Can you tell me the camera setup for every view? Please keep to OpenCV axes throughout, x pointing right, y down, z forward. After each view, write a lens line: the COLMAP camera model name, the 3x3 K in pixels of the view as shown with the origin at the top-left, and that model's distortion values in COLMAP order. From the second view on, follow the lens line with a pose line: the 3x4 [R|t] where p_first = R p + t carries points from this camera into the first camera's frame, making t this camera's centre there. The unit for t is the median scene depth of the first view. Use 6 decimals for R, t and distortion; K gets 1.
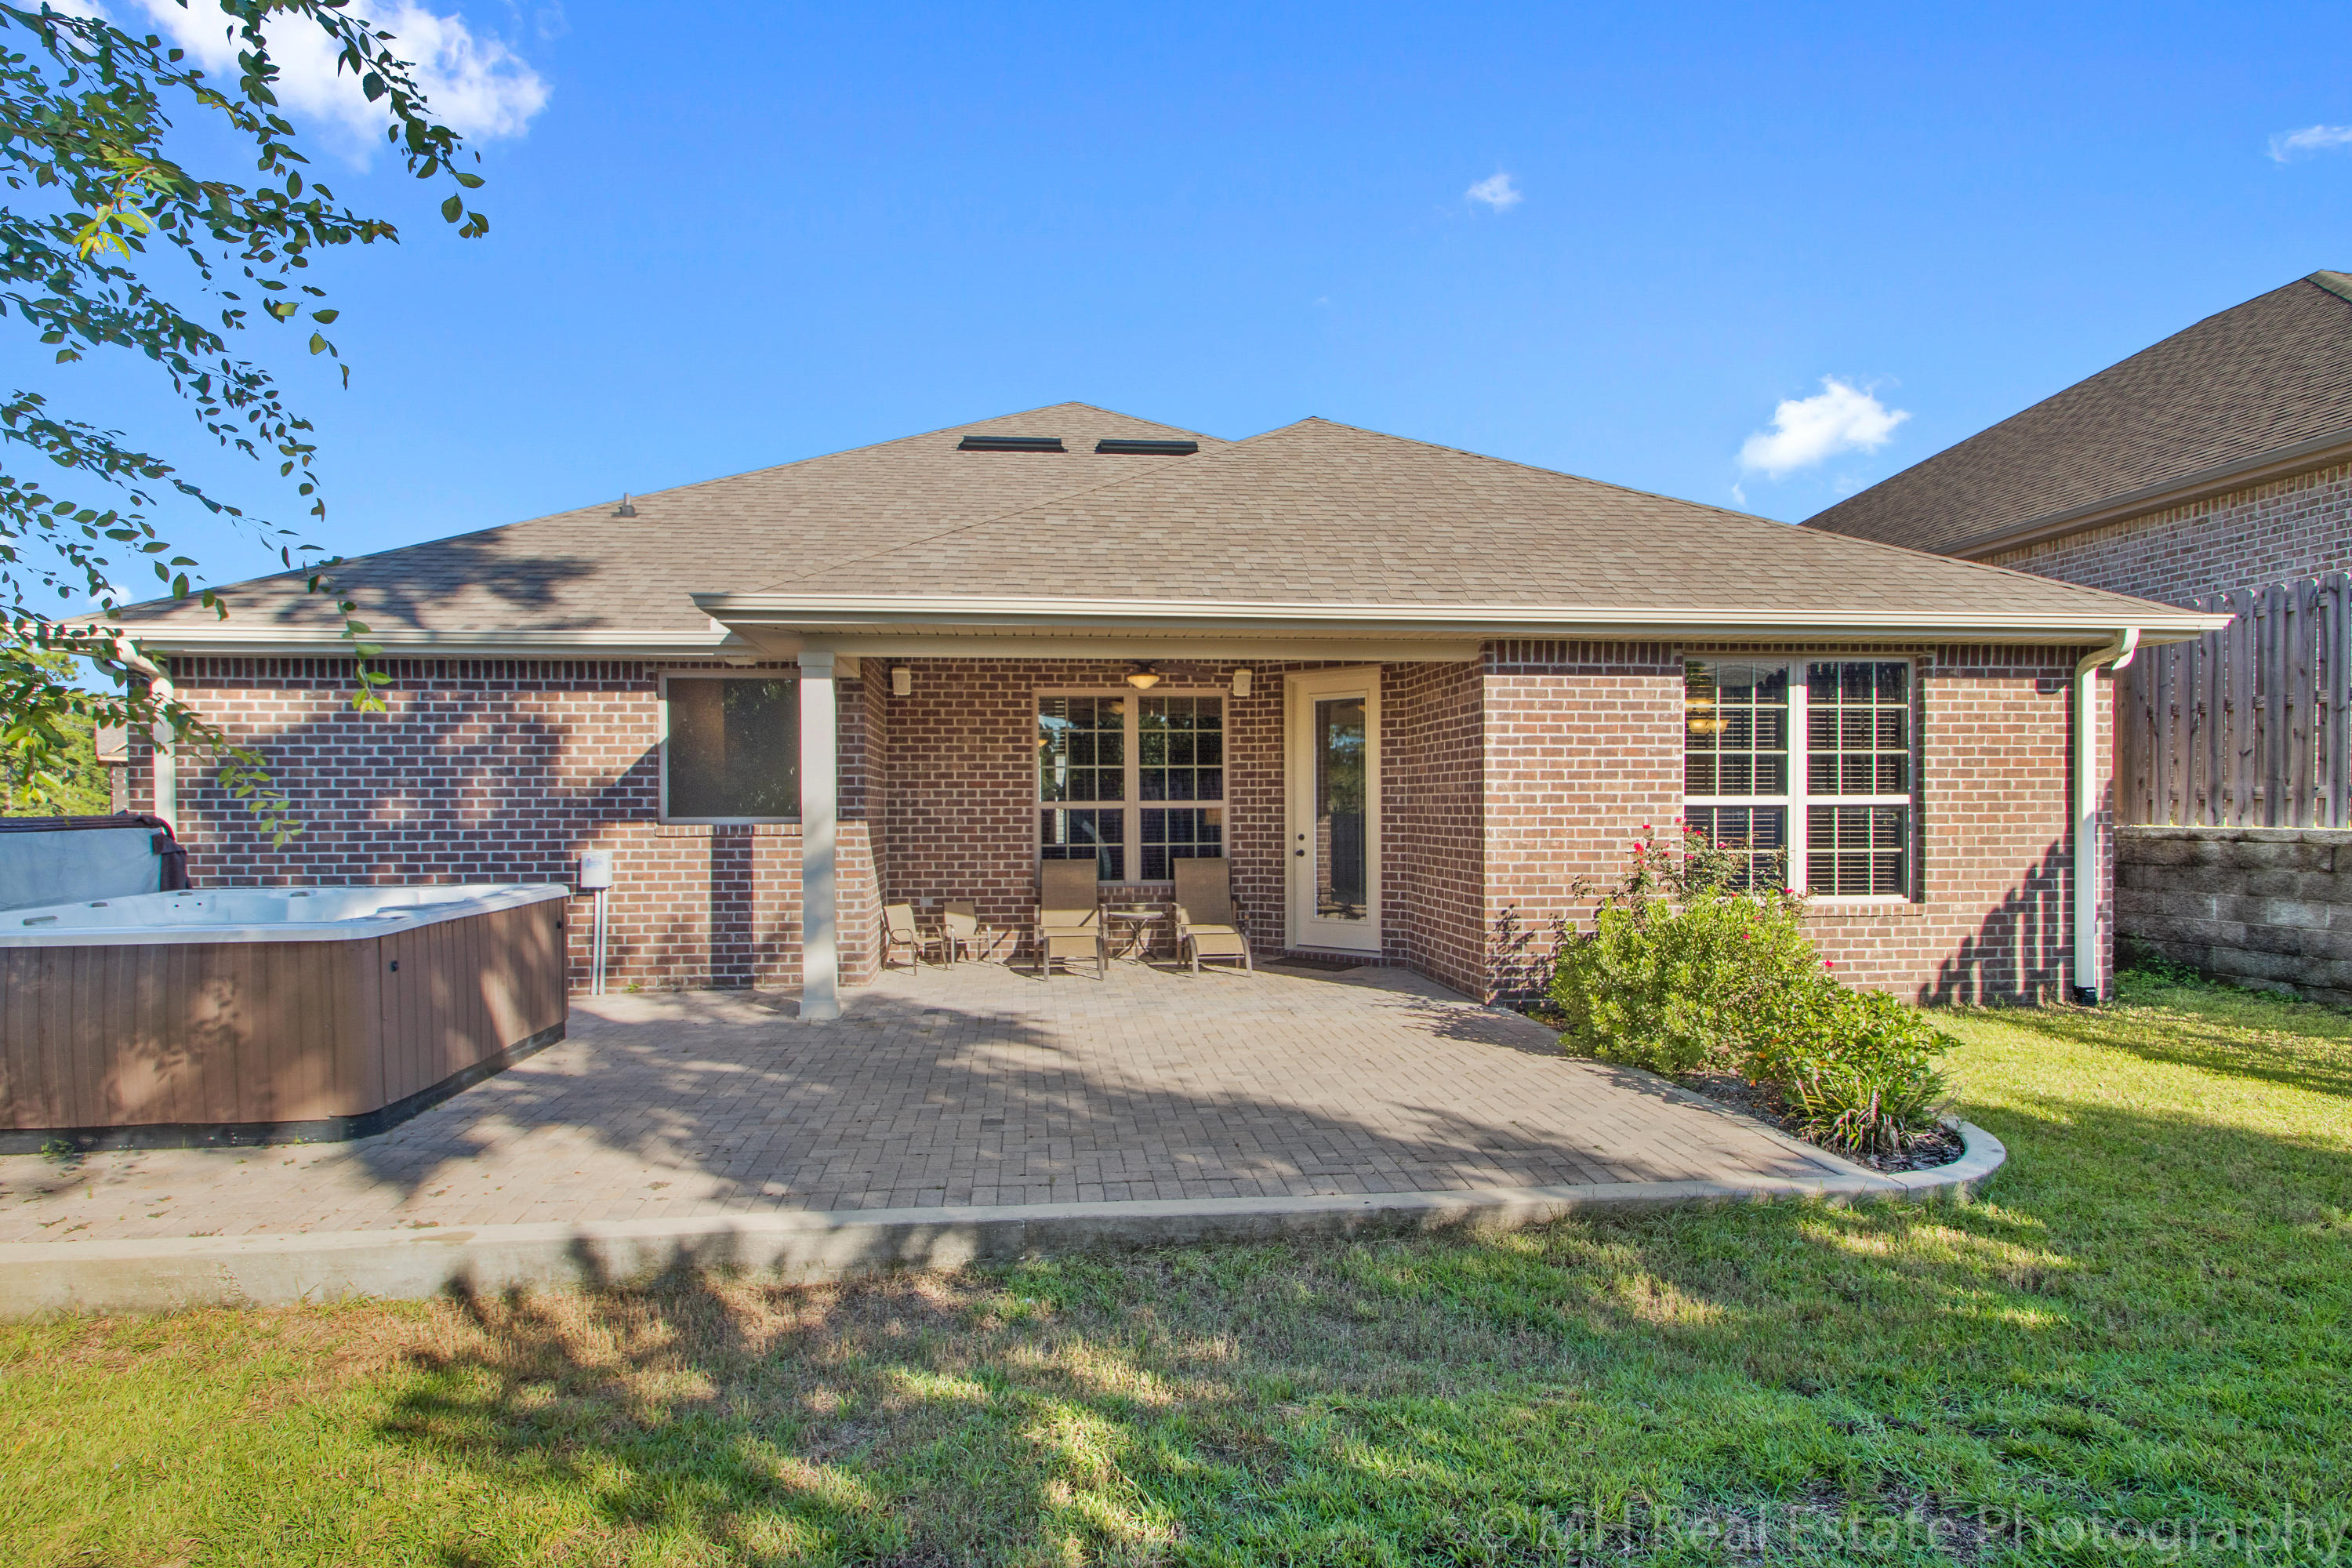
lens RADIAL K [[1110.6, 0, 1148.9], [0, 1110.6, 829.9], [0, 0, 1]] dist [0.008482, -0.004655]
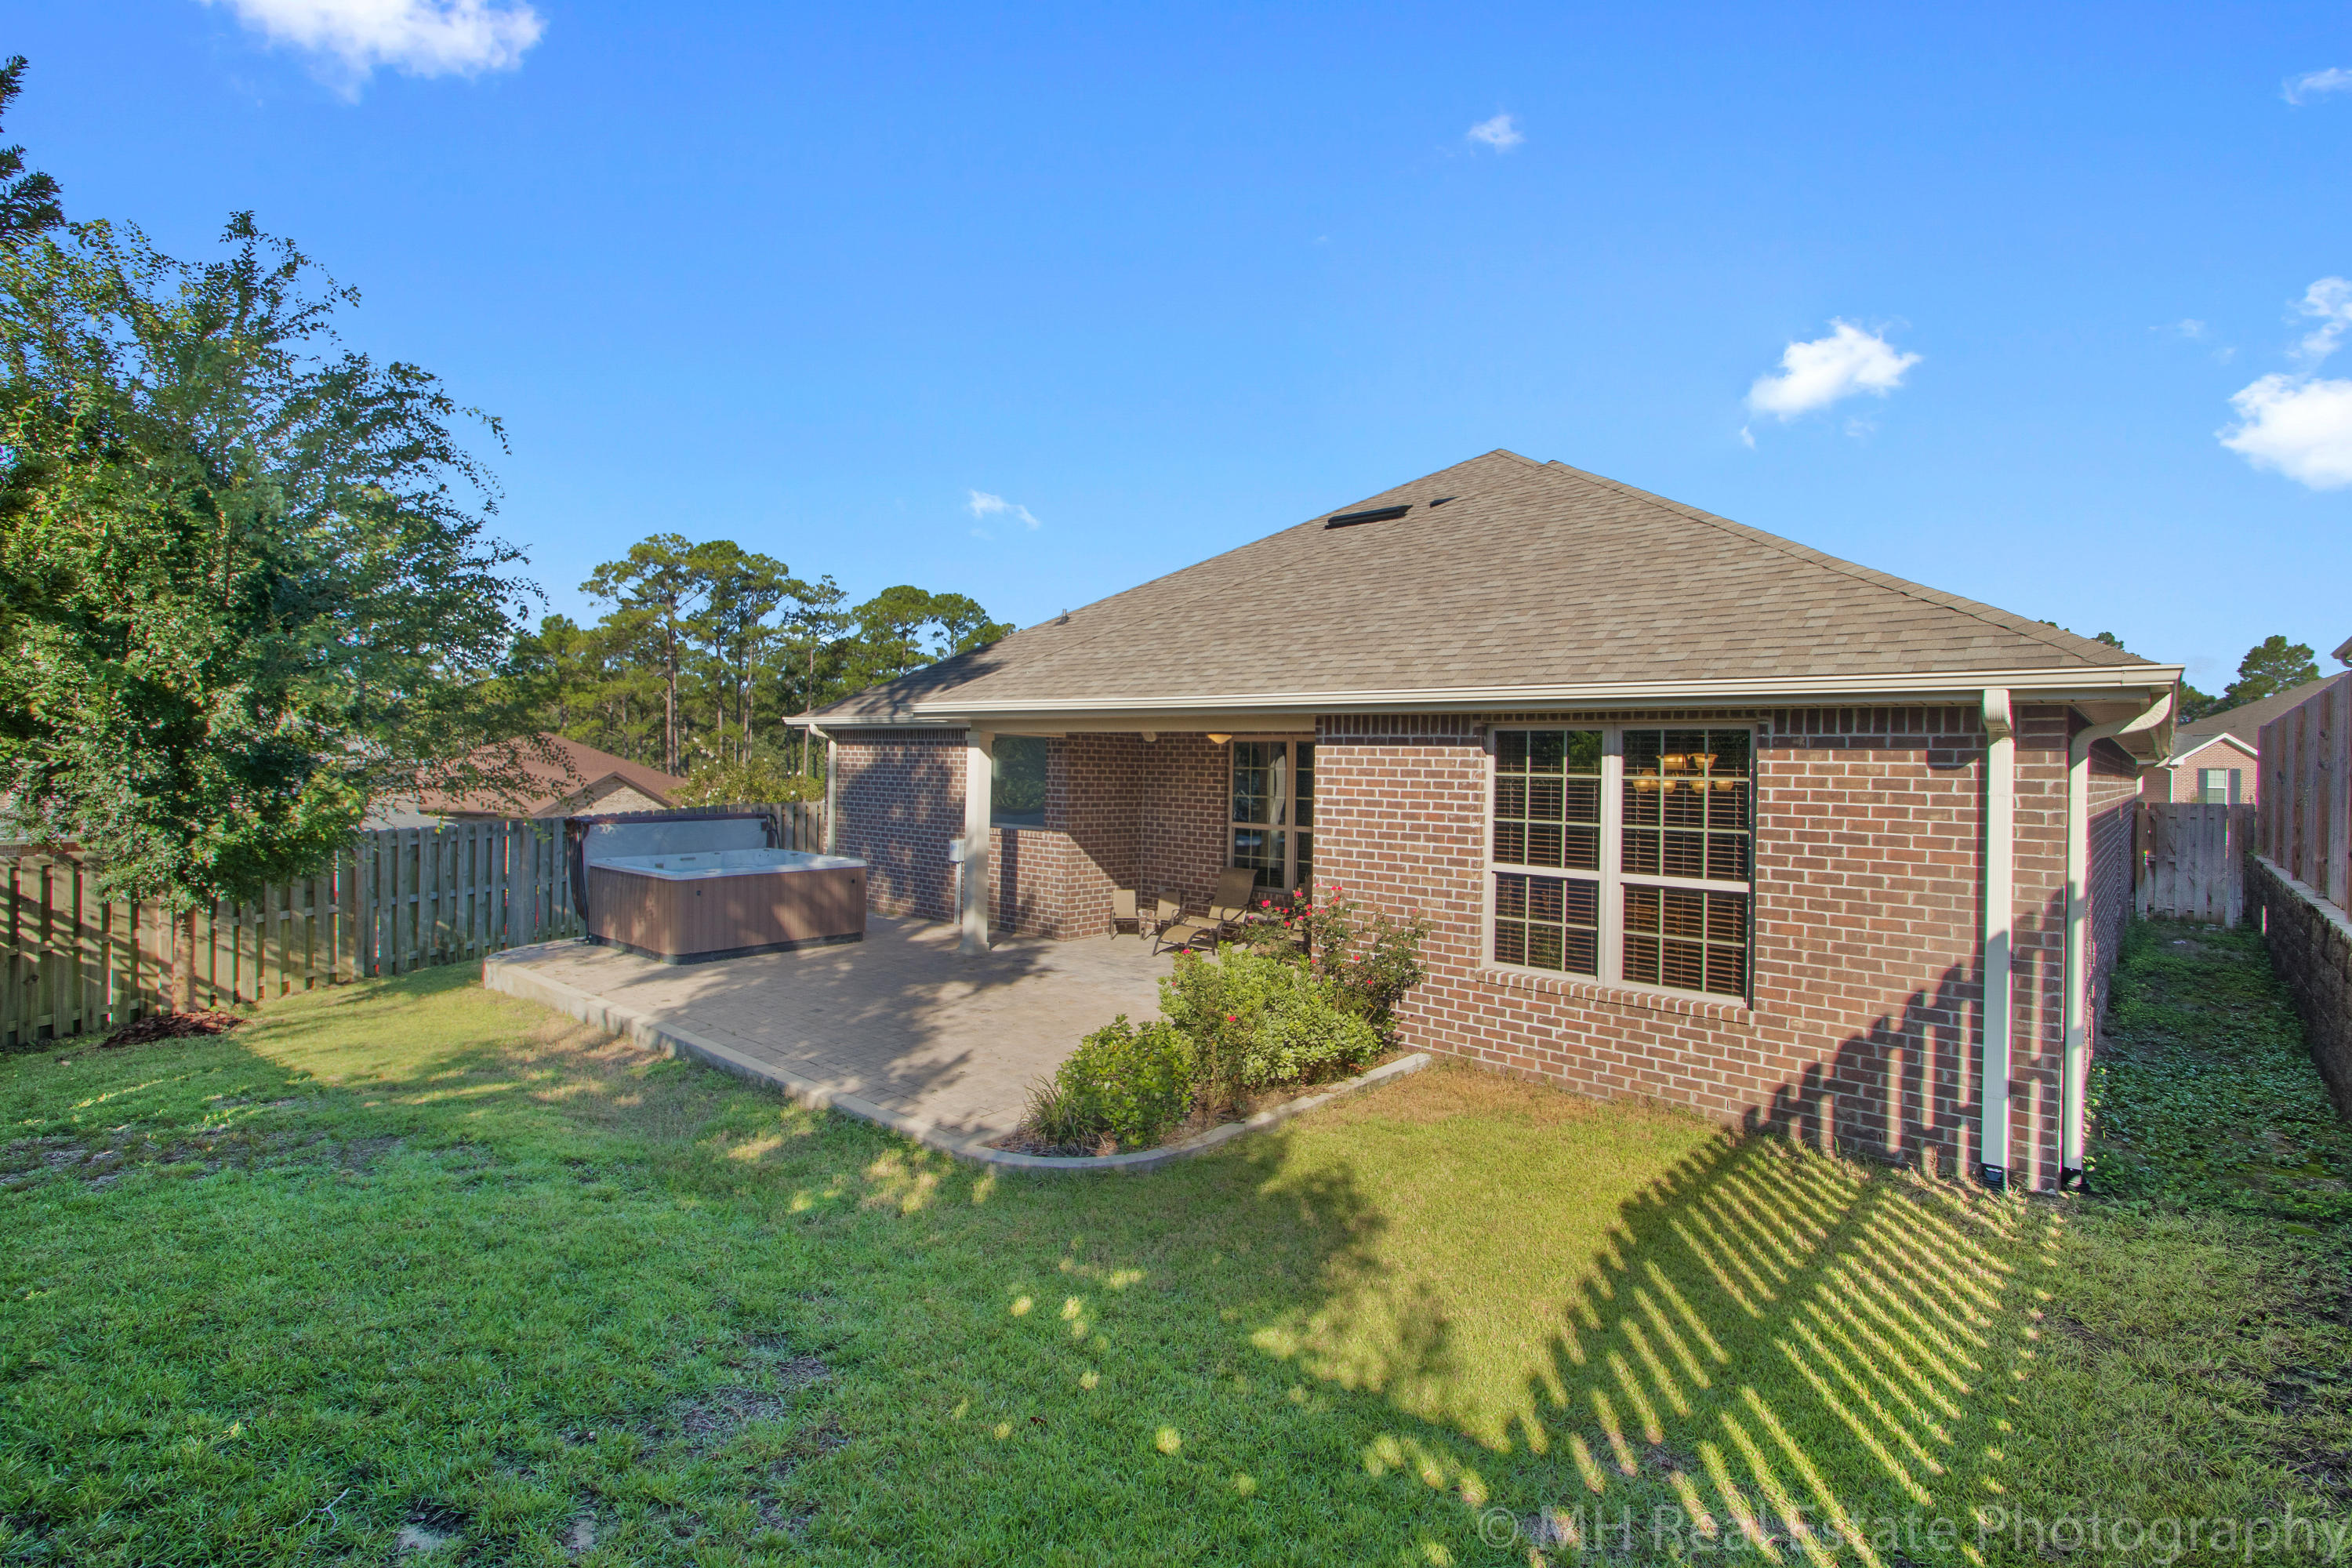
lens RADIAL K [[1110.6, 0, 1201.6], [0, 1110.6, 776.9], [0, 0, 1]] dist [0.008482, -0.004655]
pose [[0.688533, 0.028896, -0.724629, 1.004170], [-0.038528, 0.999252, 0.003239, -0.098904], [0.724181, 0.025688, 0.689132, 0.099523]]
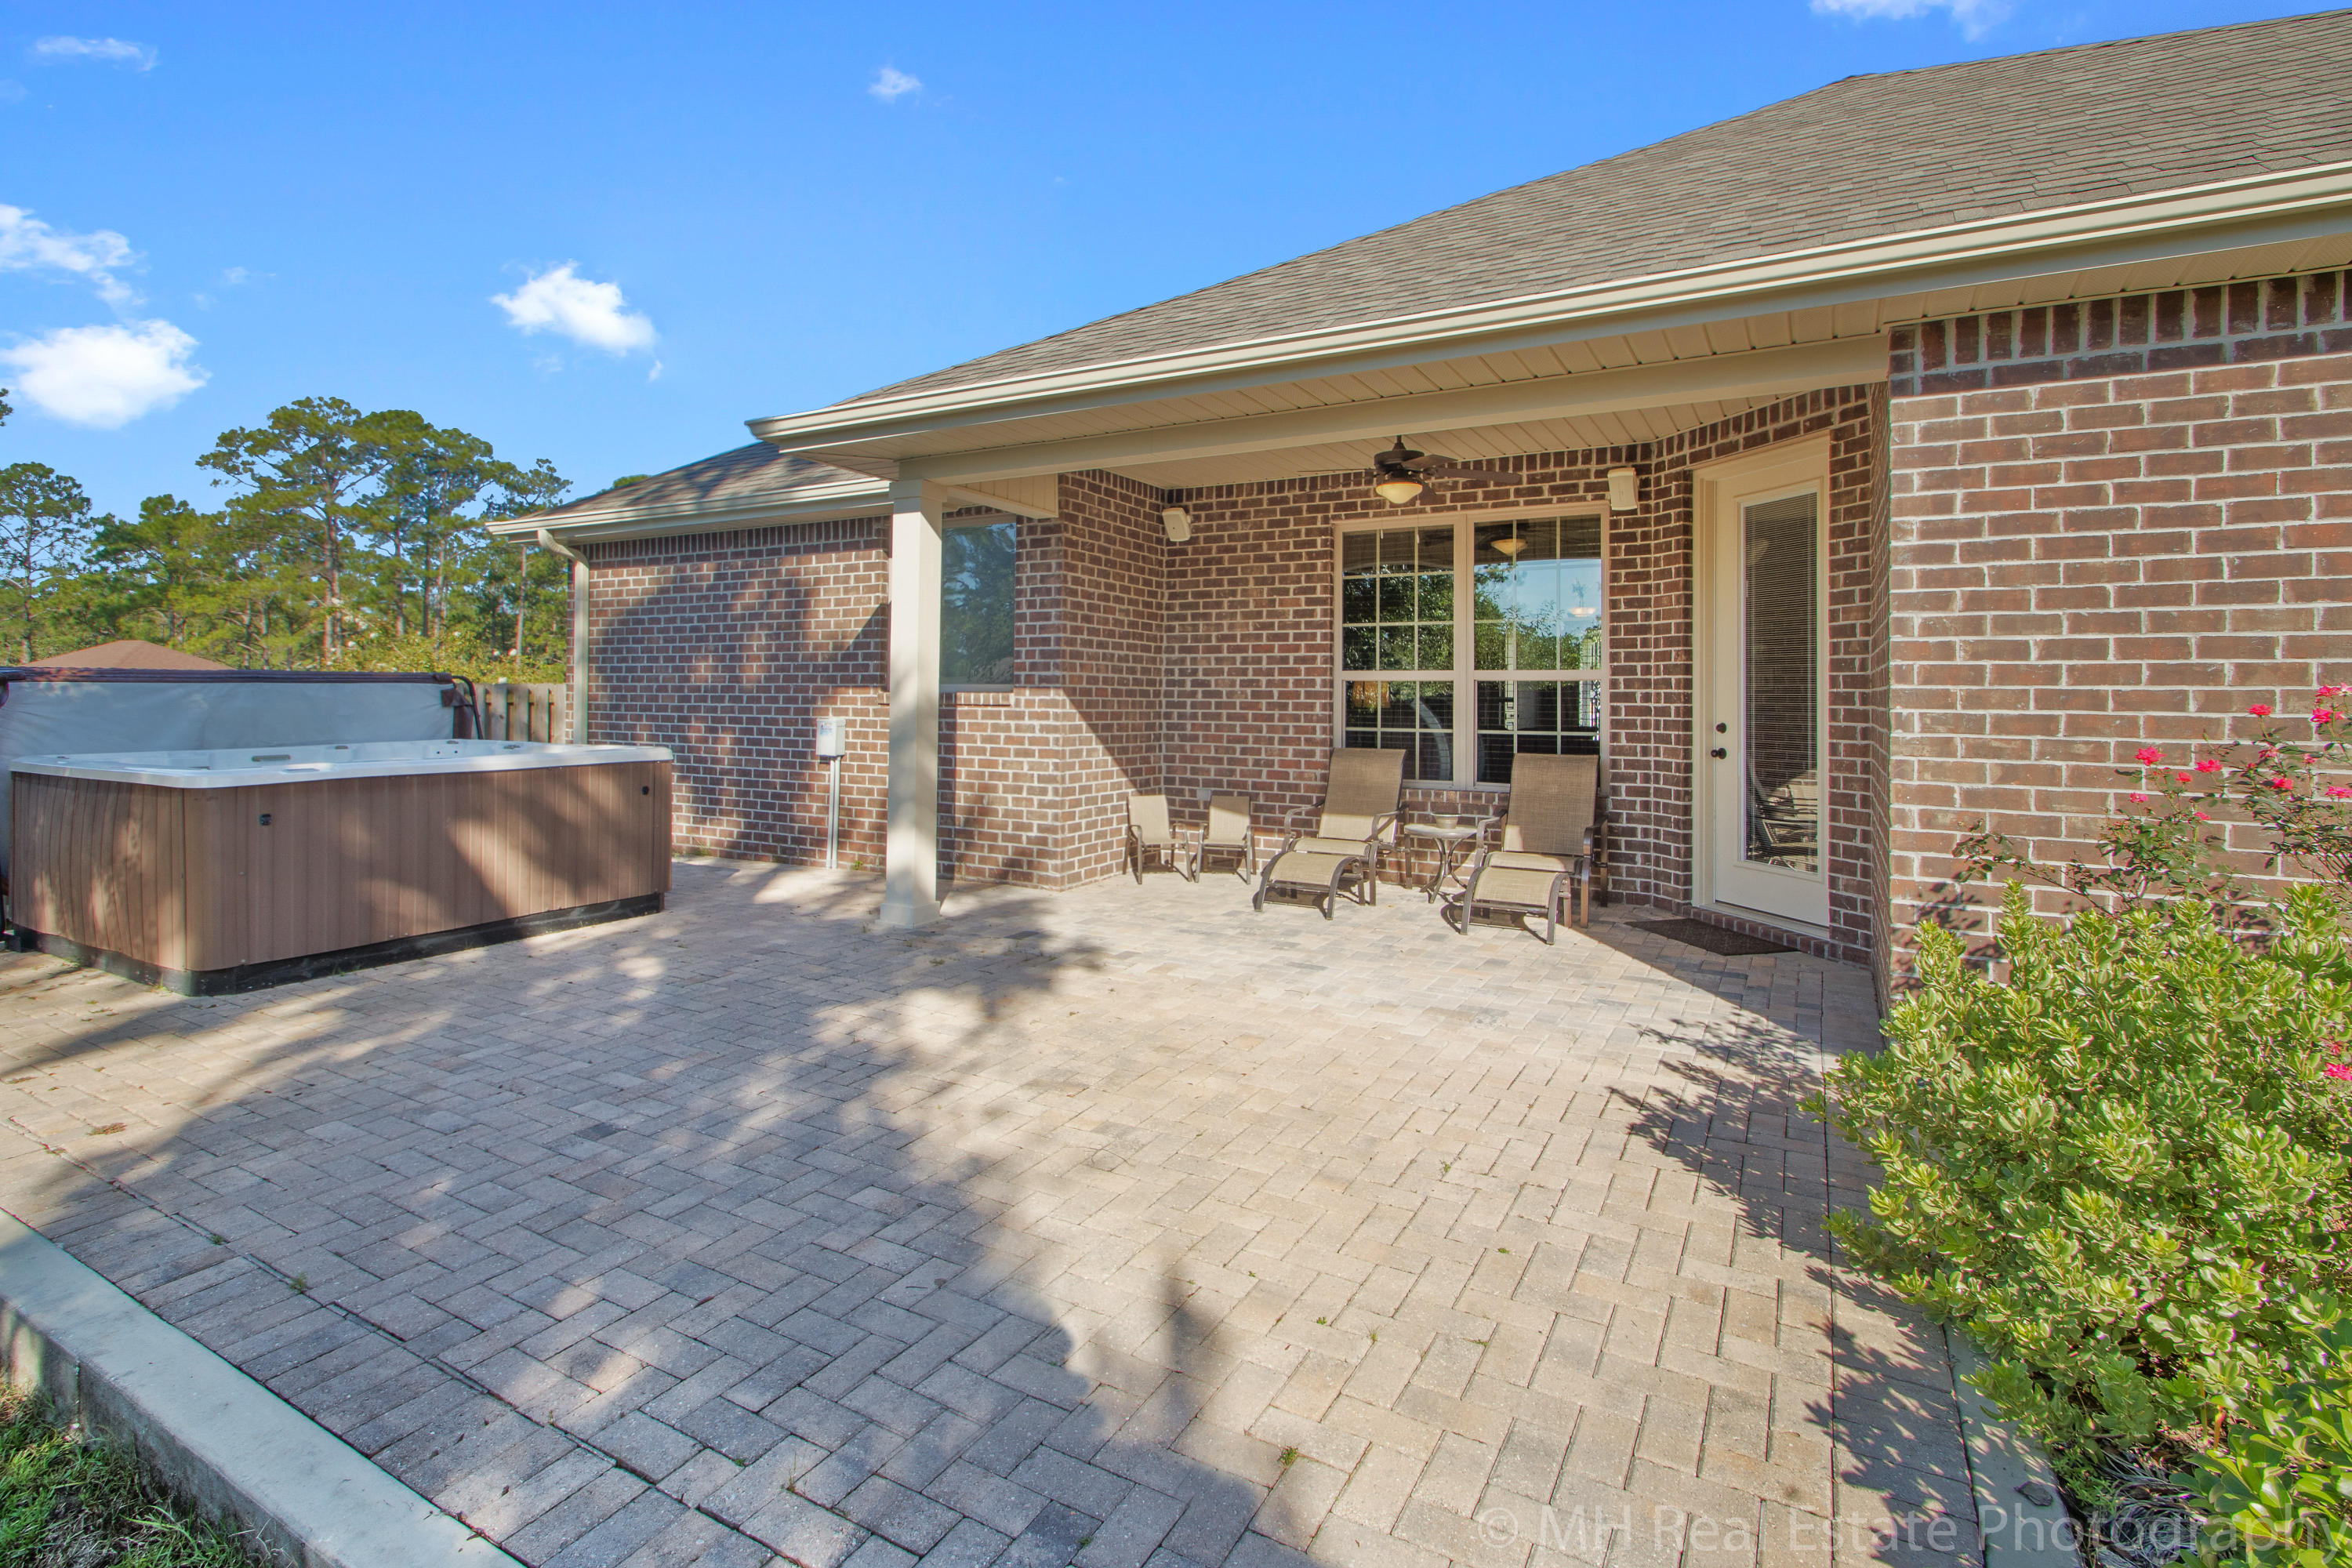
lens RADIAL K [[1110.6, 0, 1190.4], [0, 1110.6, 690.5], [0, 0, 1]] dist [0.008482, -0.004655]
pose [[0.821211, 0.009435, -0.570547, 0.309456], [-0.024779, 0.999510, -0.019136, 0.006250], [0.570087, 0.029852, 0.821042, 0.397188]]
